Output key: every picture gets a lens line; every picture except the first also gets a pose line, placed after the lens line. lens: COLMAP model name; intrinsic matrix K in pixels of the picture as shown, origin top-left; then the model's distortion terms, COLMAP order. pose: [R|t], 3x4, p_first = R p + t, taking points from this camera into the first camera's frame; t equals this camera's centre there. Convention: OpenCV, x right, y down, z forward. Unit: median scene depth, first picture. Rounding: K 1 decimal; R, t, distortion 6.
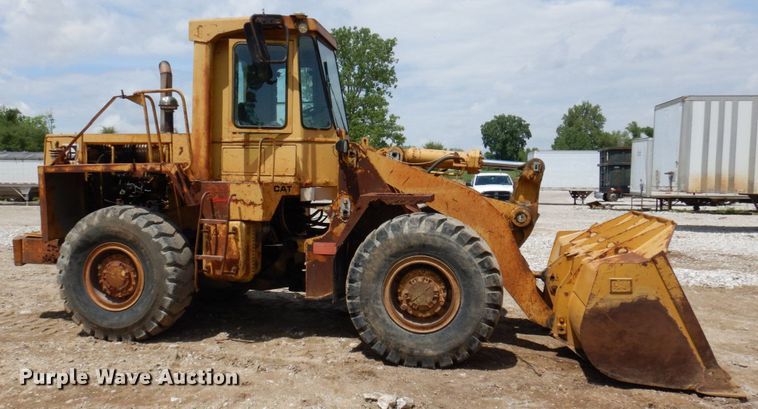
lens RADIAL K [[612.2, 0, 371.7], [0, 612.2, 206.8], [0, 0, 1]] dist [0.044591, 0.012458]
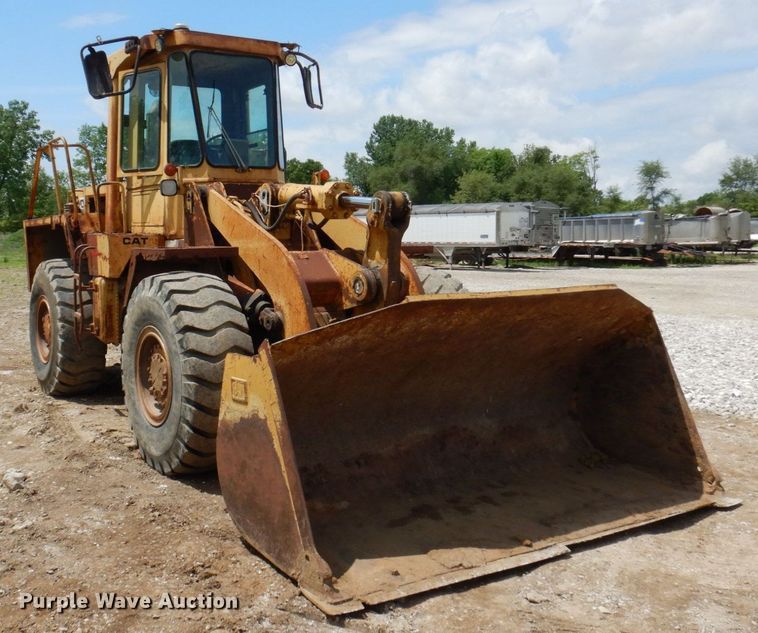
lens RADIAL K [[868.9, 0, 284.0], [0, 868.9, 312.9], [0, 0, 1]] dist [0.025544, 0.000000]
pose [[0.641290, 0.060168, -0.764936, 0.882802], [-0.027032, 0.998074, 0.055843, -0.002776], [0.766823, -0.015134, 0.641681, 0.363811]]
